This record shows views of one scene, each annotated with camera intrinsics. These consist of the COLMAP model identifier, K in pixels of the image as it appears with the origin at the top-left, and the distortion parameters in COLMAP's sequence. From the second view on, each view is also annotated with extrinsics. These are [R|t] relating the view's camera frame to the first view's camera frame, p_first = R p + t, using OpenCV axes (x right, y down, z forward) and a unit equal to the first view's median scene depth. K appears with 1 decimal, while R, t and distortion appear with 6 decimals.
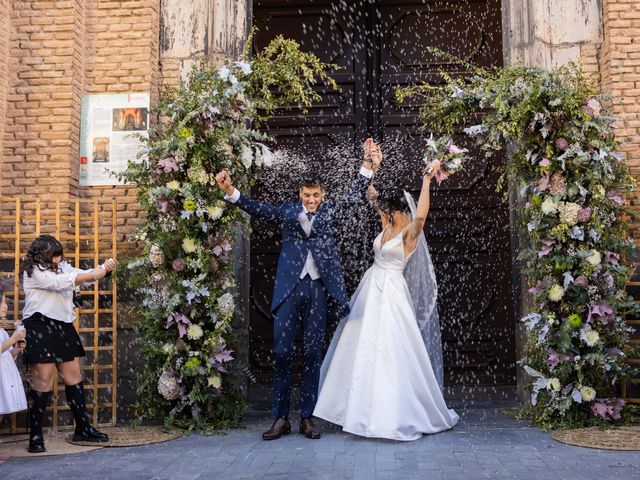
lens RADIAL K [[802.6, 0, 320.0], [0, 802.6, 240.0], [0, 0, 1]] dist [-0.024756, 0.069194]
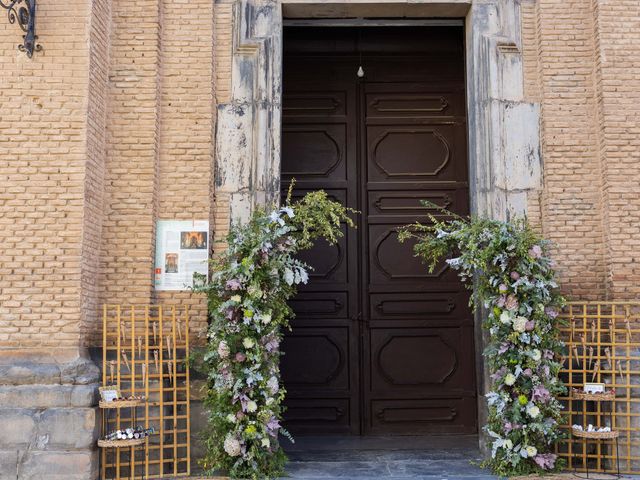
lens RADIAL K [[802.6, 0, 320.0], [0, 802.6, 240.0], [0, 0, 1]] dist [-0.024756, 0.069194]
pose [[0.997352, 0.014787, 0.071200, -0.141010], [-0.012932, 0.999567, -0.026446, -0.135183], [-0.071560, 0.025455, 0.997111, -0.384273]]
